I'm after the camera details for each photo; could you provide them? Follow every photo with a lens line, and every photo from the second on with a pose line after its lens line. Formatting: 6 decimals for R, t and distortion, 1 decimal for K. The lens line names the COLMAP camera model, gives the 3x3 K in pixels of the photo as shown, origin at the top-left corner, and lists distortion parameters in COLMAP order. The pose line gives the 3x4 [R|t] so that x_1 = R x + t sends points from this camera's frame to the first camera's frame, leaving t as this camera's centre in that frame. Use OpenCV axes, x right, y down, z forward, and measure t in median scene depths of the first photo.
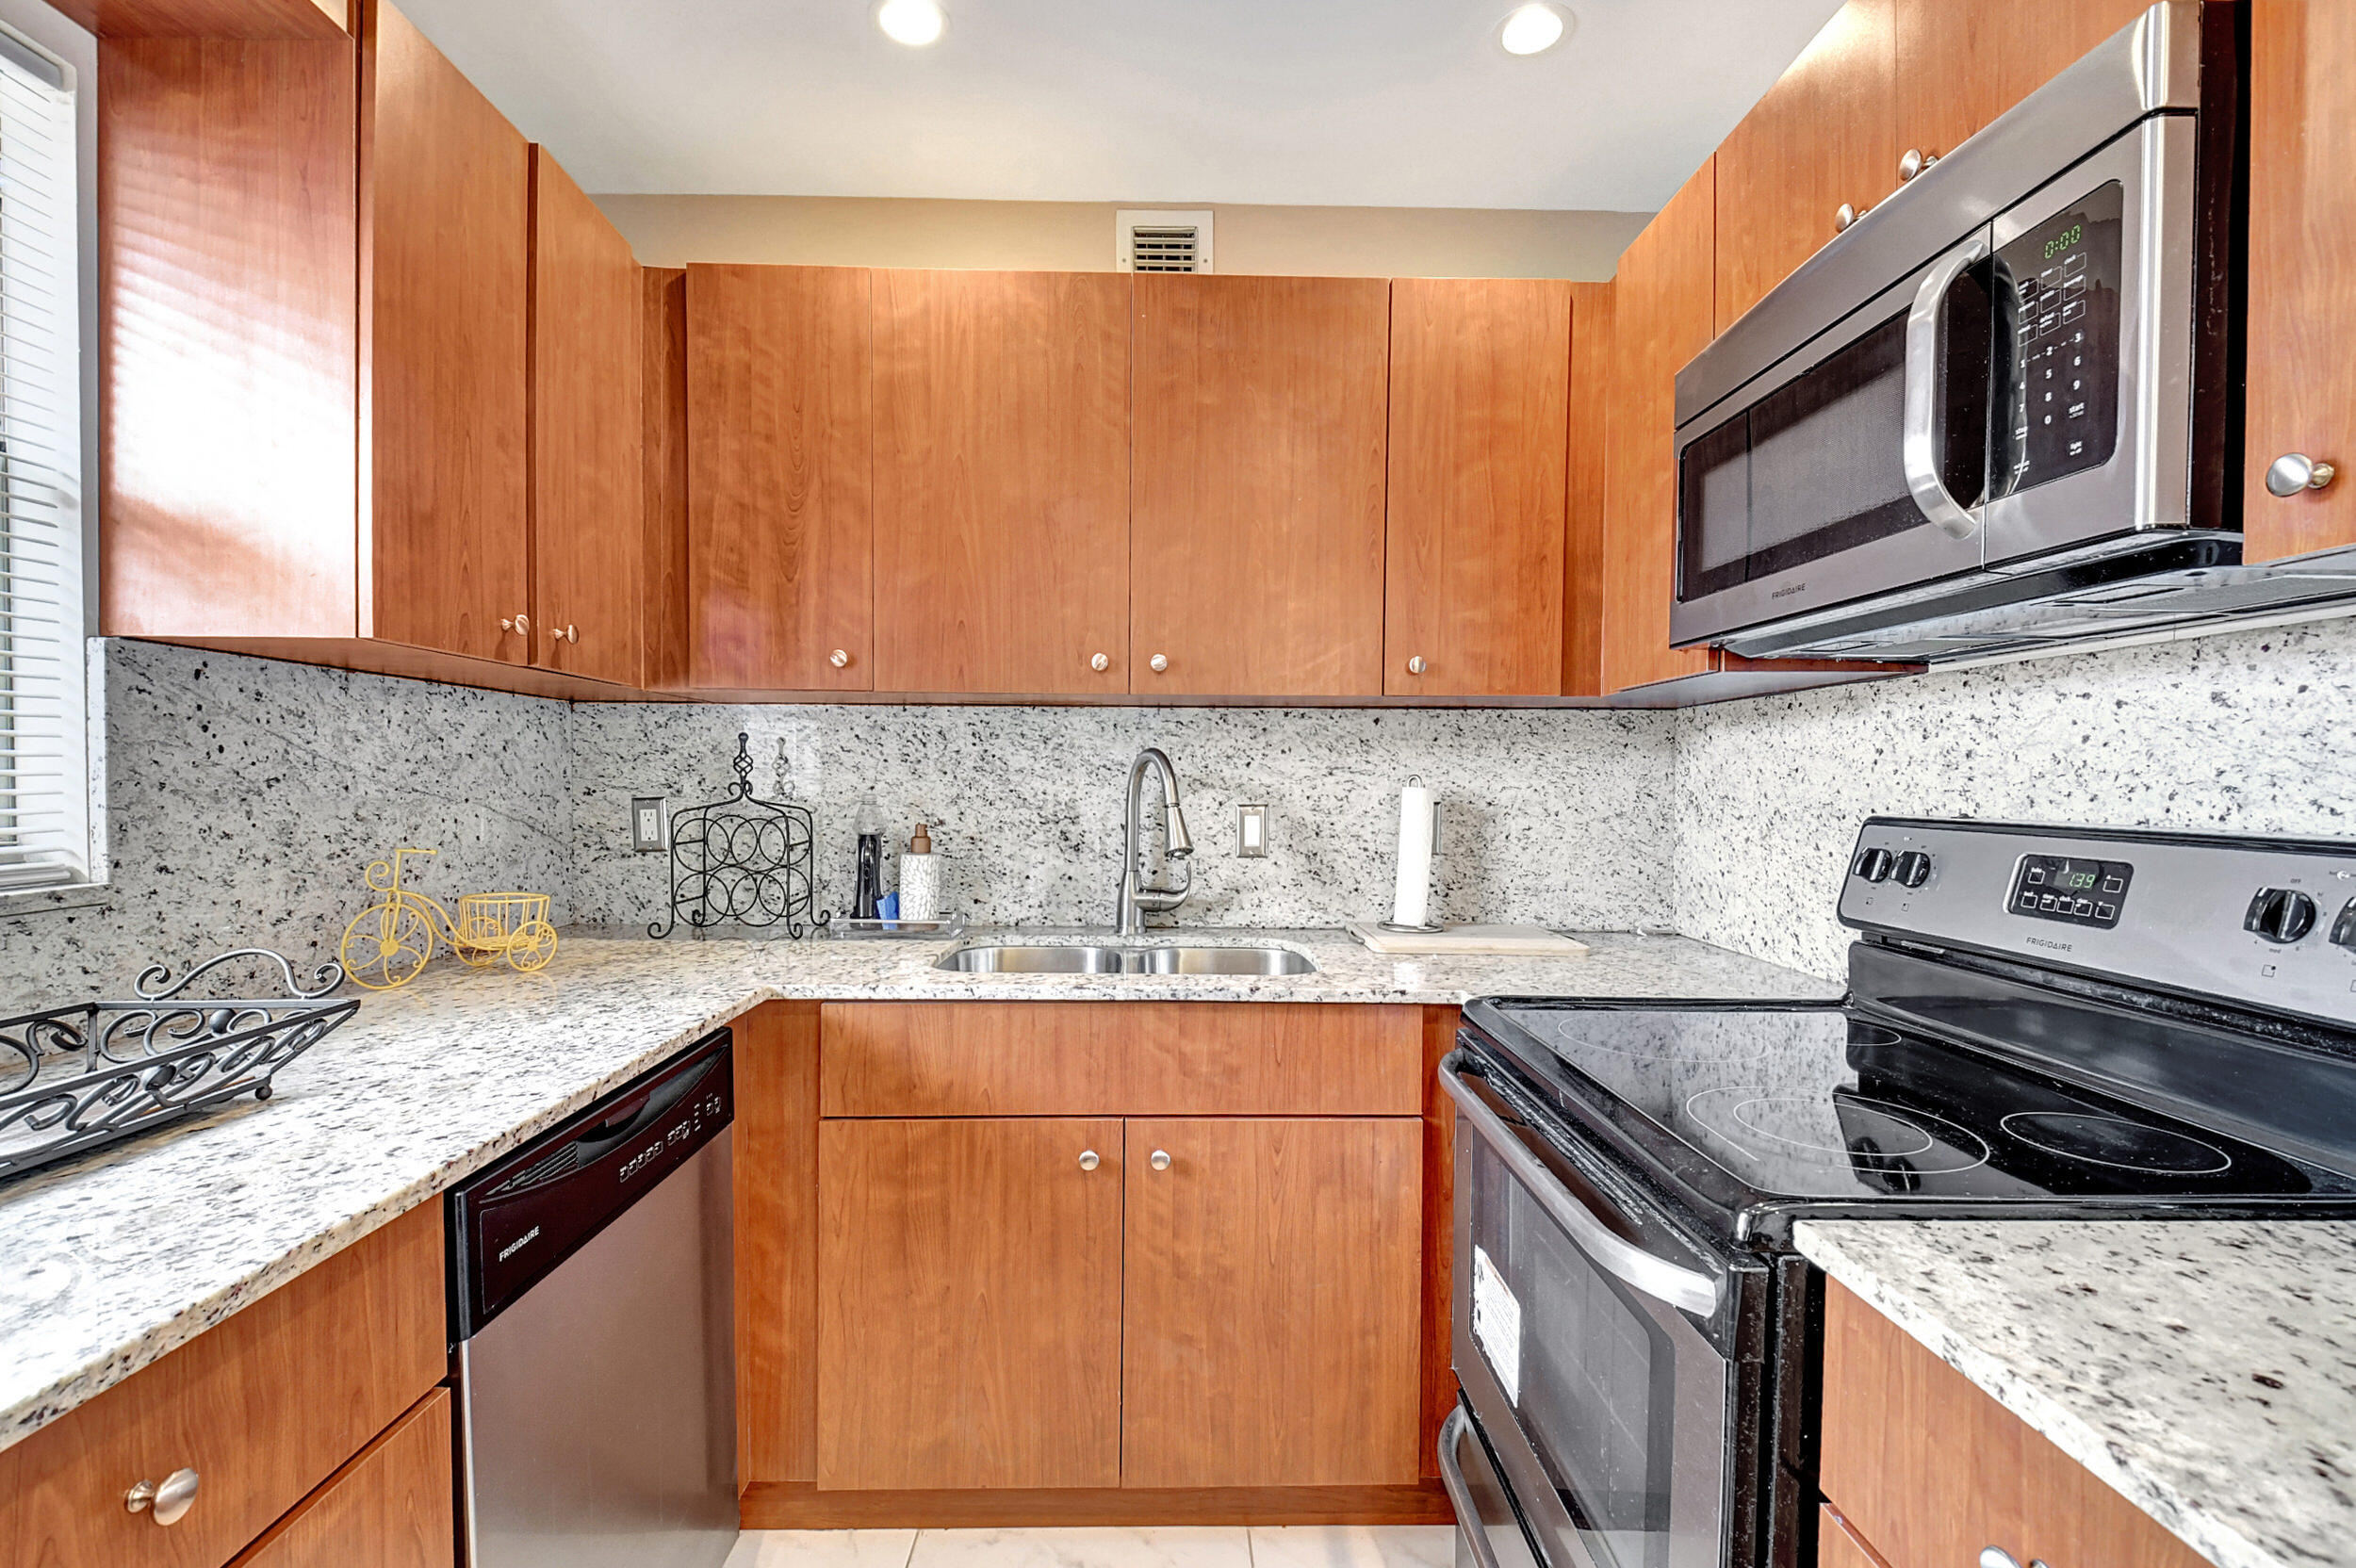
lens RADIAL K [[1059.5, 0, 1177.4], [0, 1059.5, 812.4], [0, 0, 1]] dist [0.001421, 0.000003]
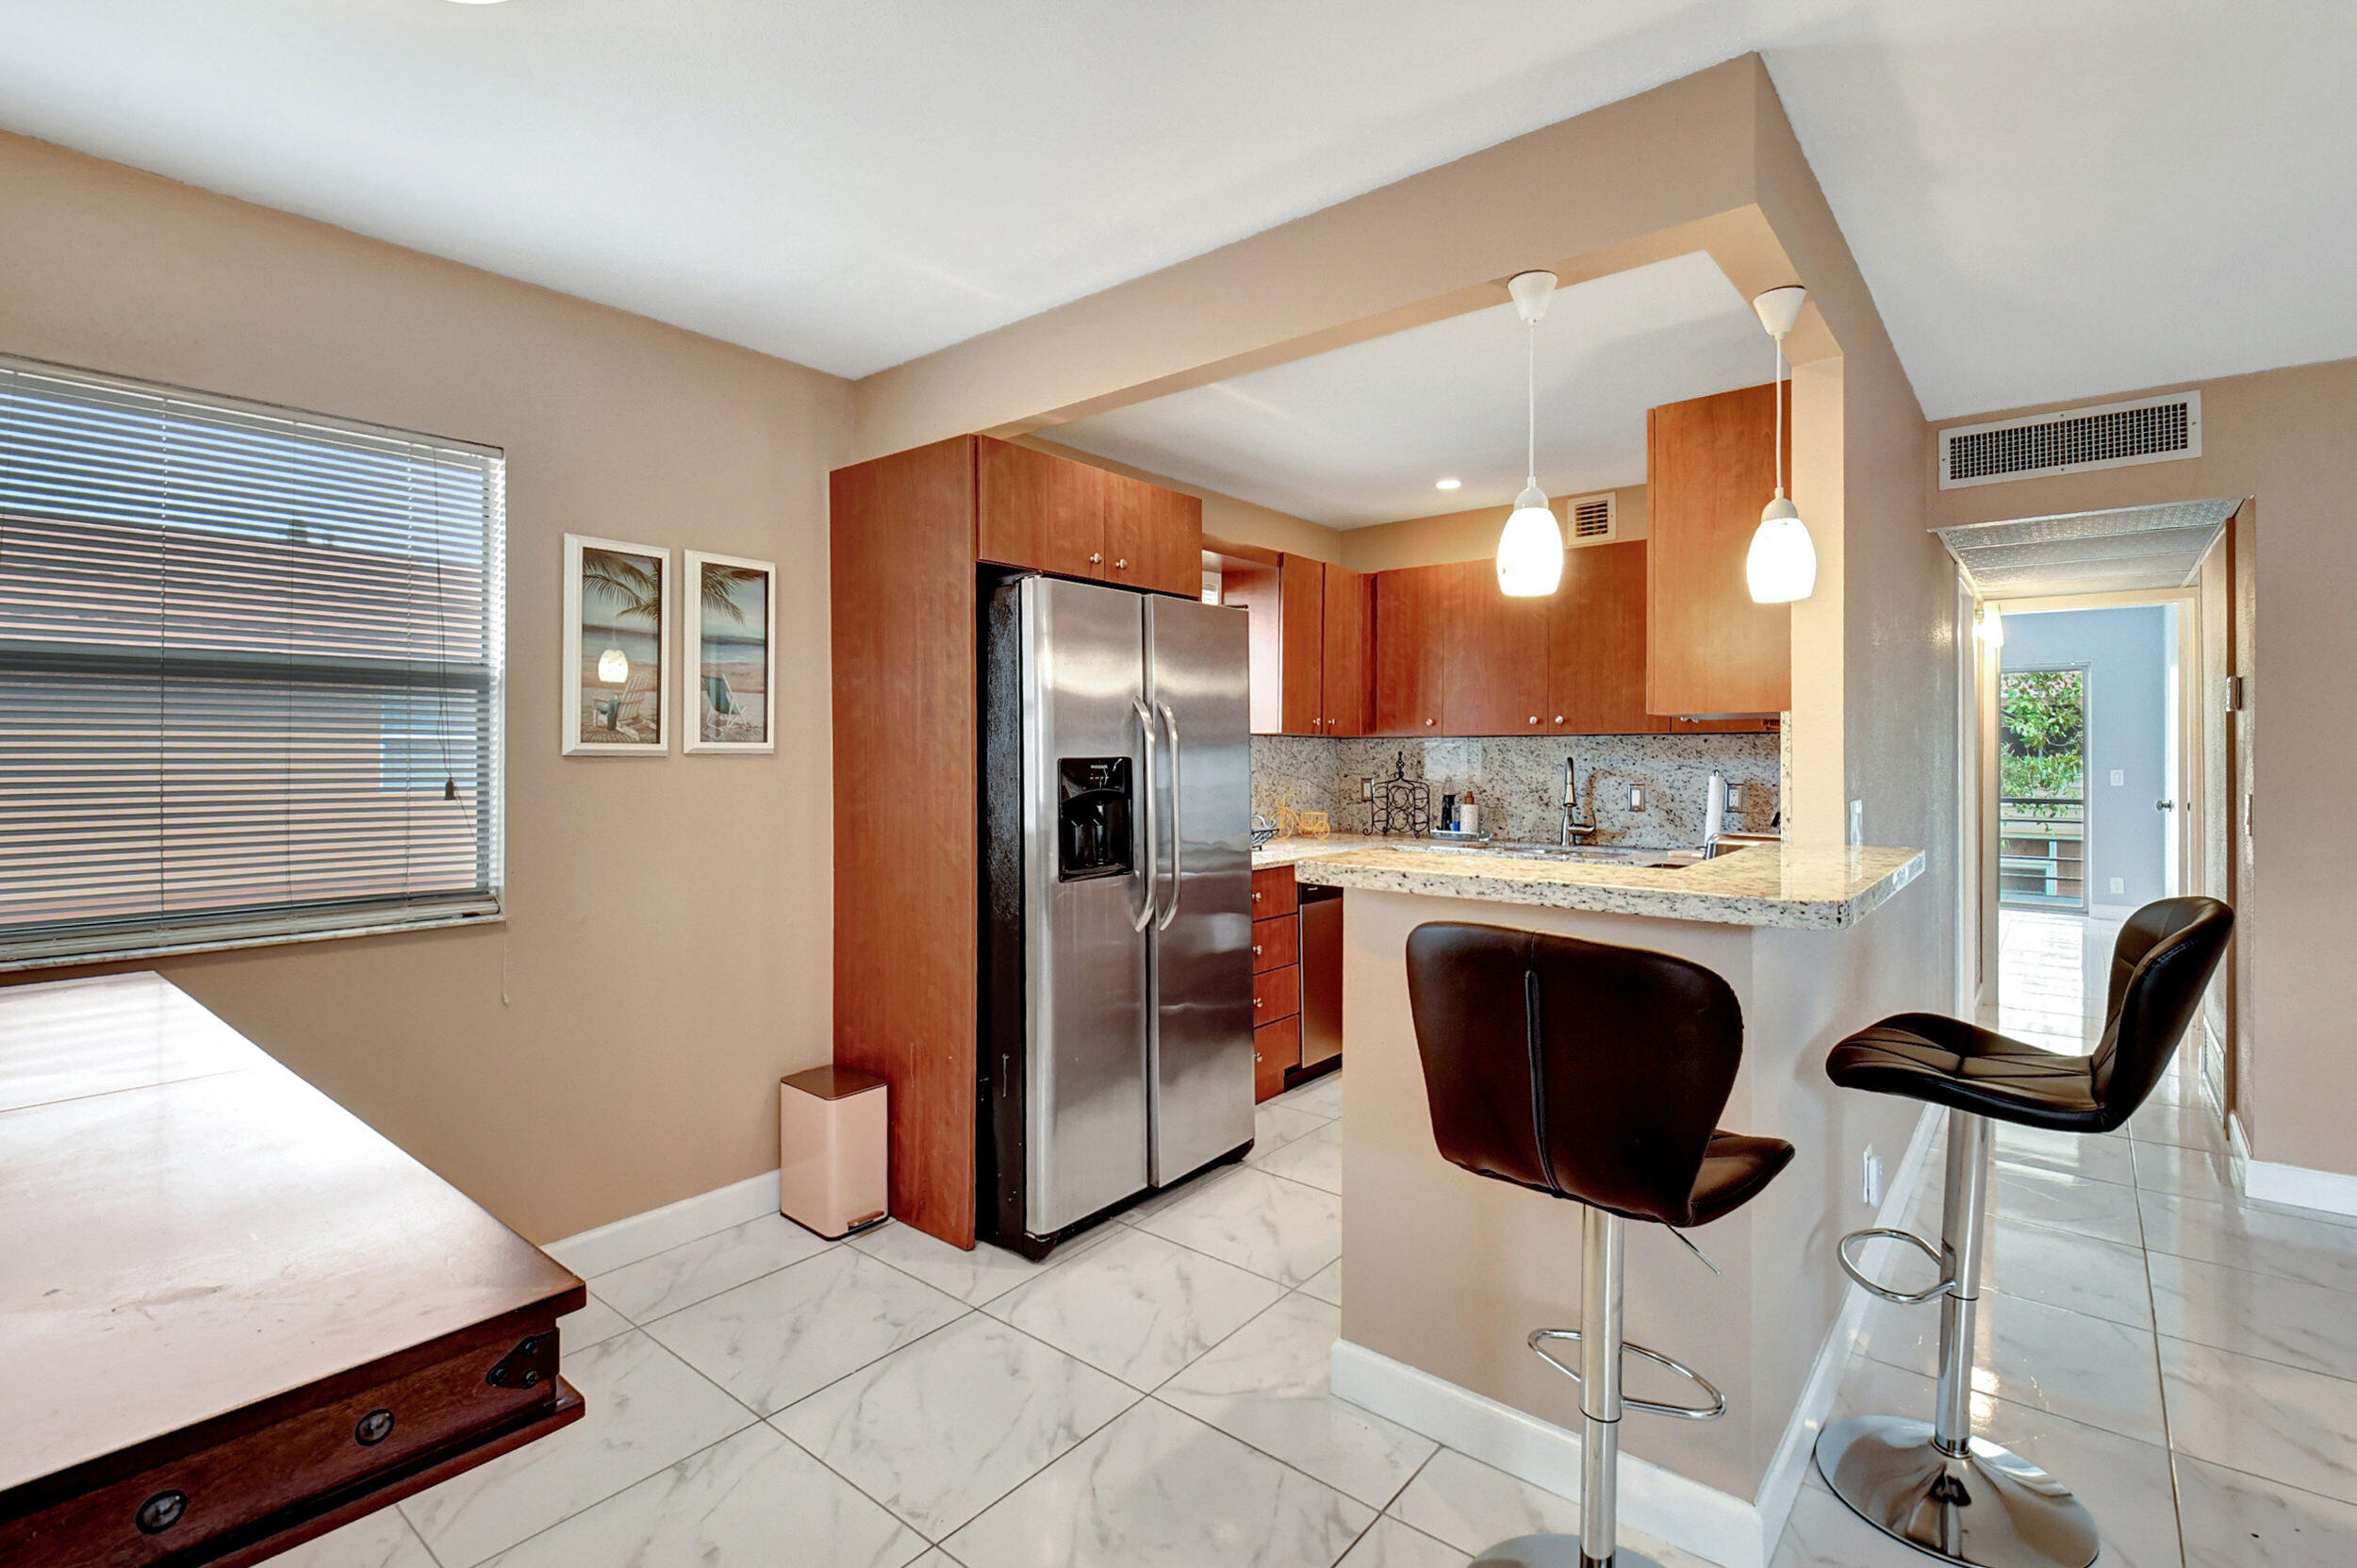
lens RADIAL K [[1057.0, 0, 1206.8], [0, 1057.0, 754.7], [0, 0, 1]] dist [0.003711, 0.000458]
pose [[0.774569, -0.006400, -0.632457, 0.751844], [-0.018375, 0.999299, -0.032616, 0.017729], [0.632222, 0.036885, 0.773908, -1.107913]]
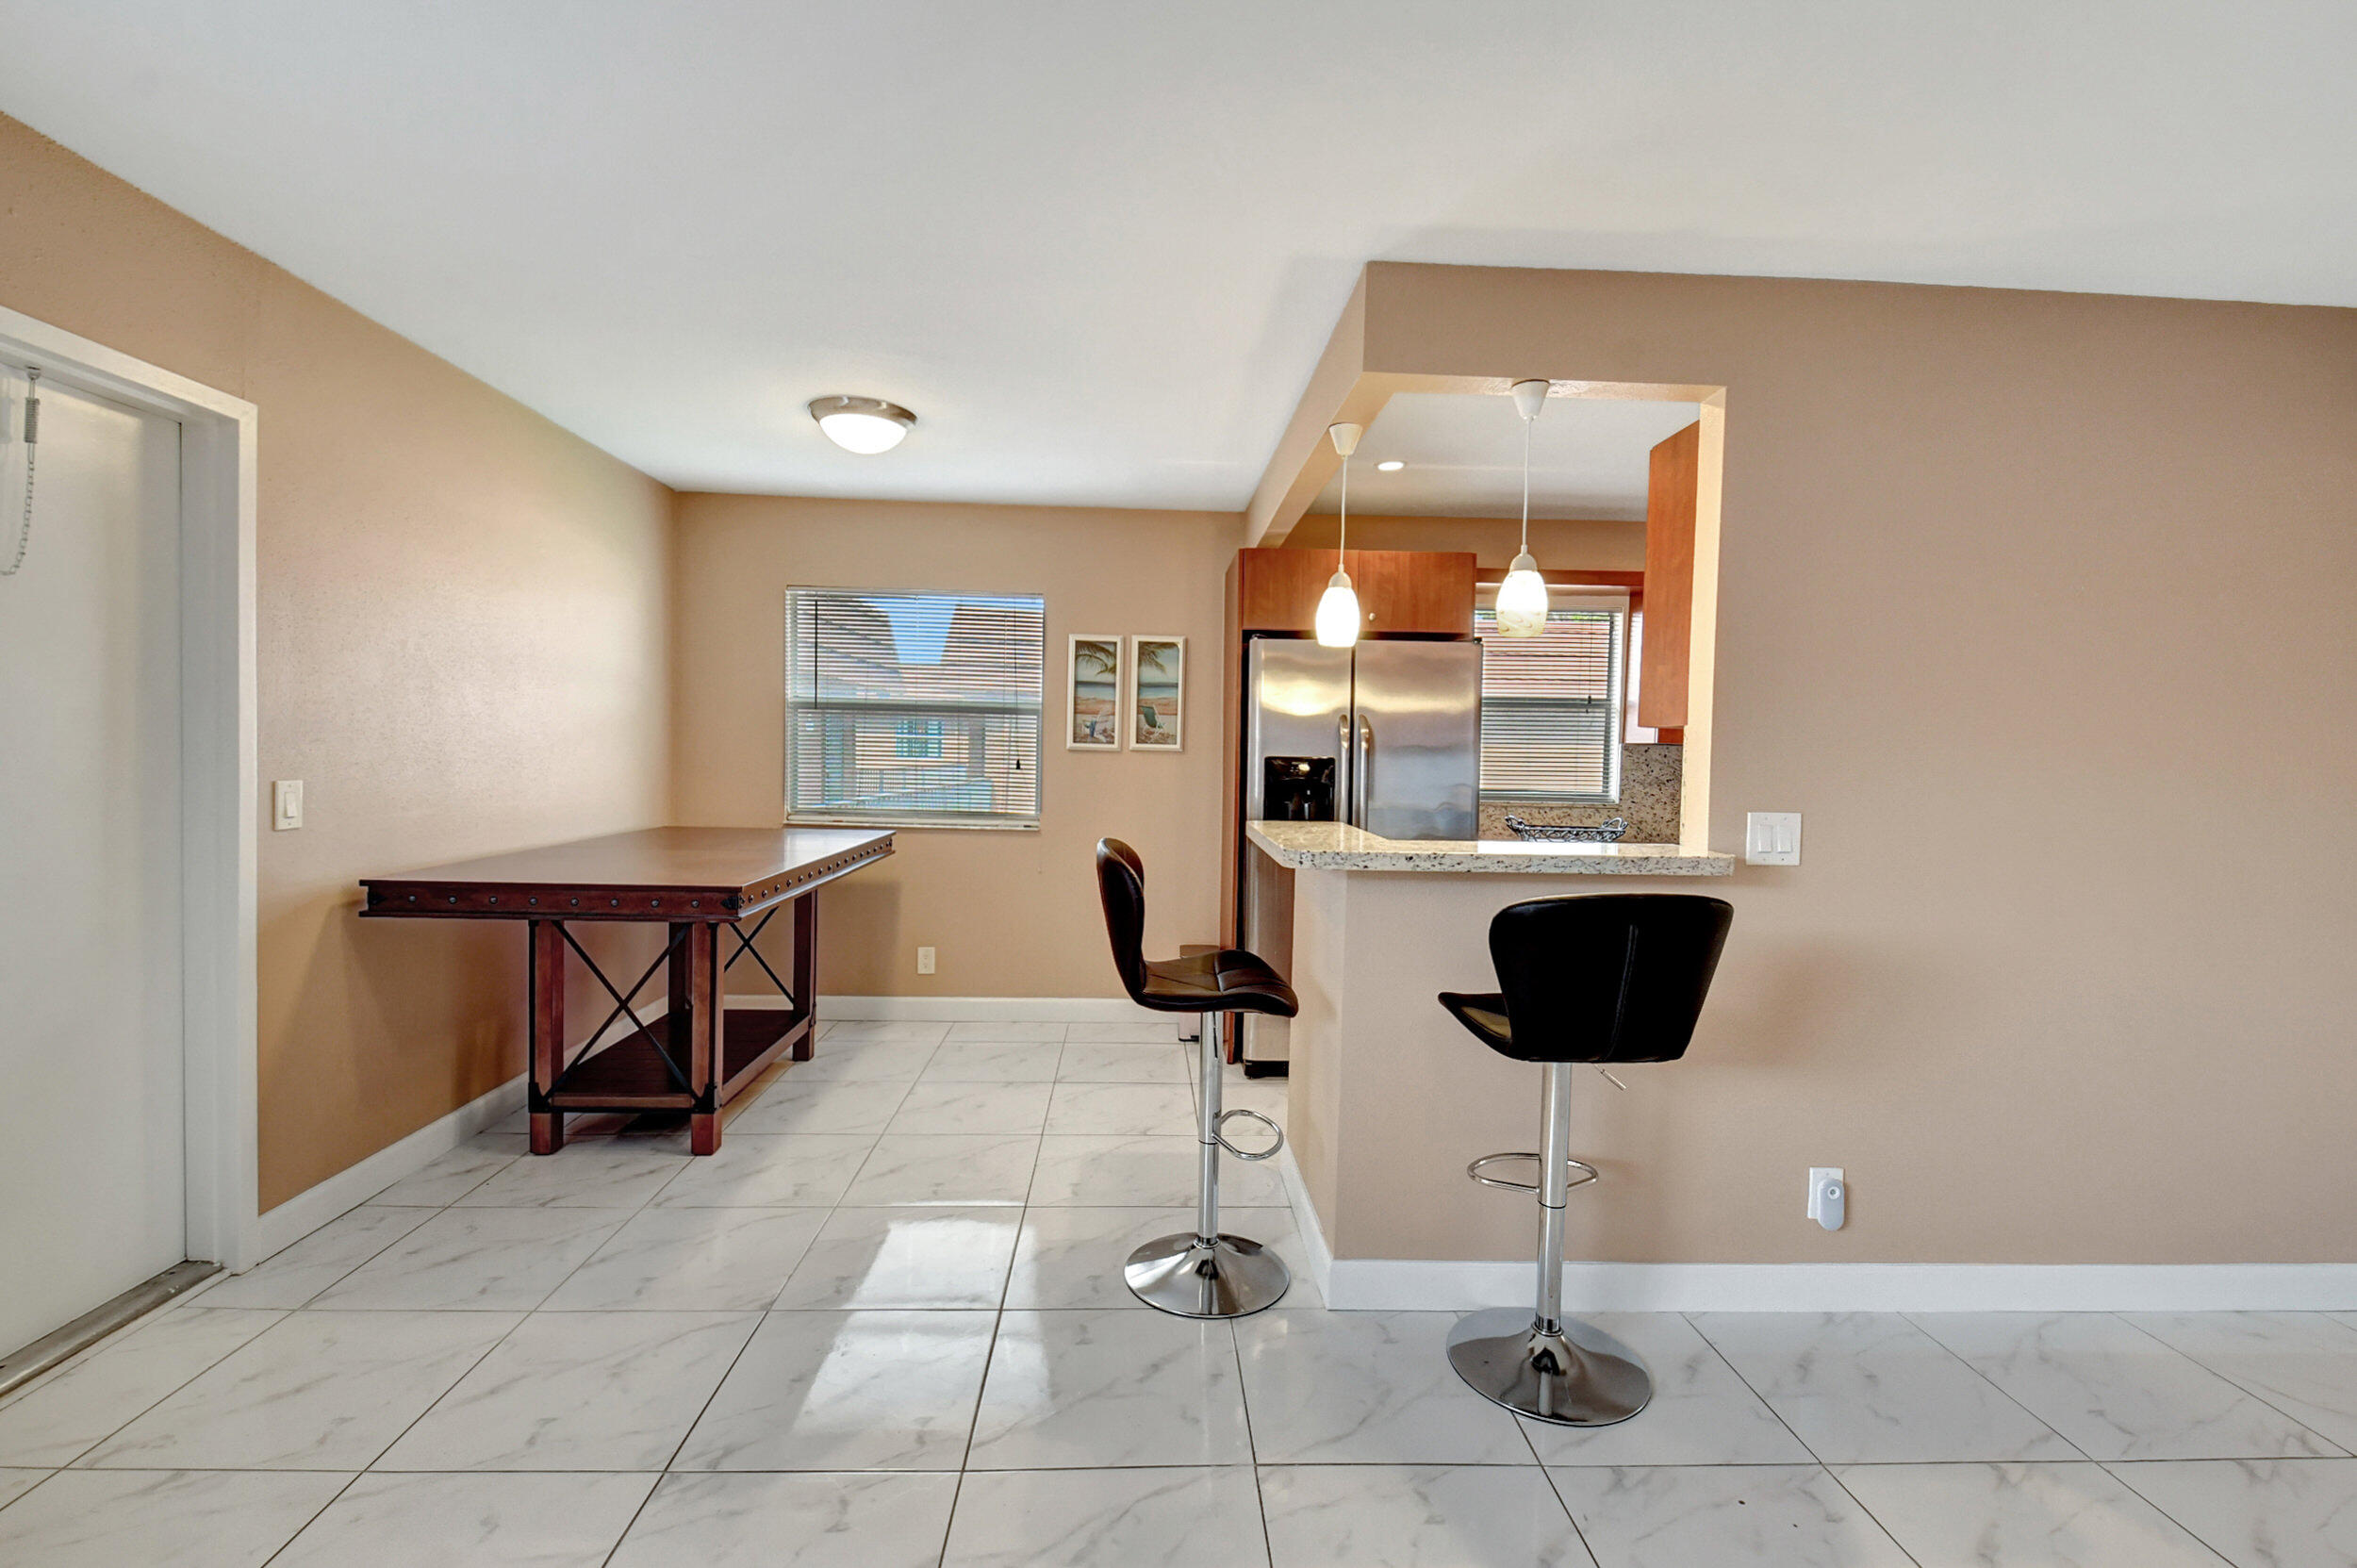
lens RADIAL K [[1022.3, 0, 1178.5], [0, 1022.3, 784.0], [0, 0, 1]] dist [0.000749, -0.000015]
pose [[0.023901, 0.026563, -0.999361, 1.653520], [-0.061056, 0.997820, 0.025062, -0.002835], [0.997848, 0.060418, 0.025470, -0.460062]]
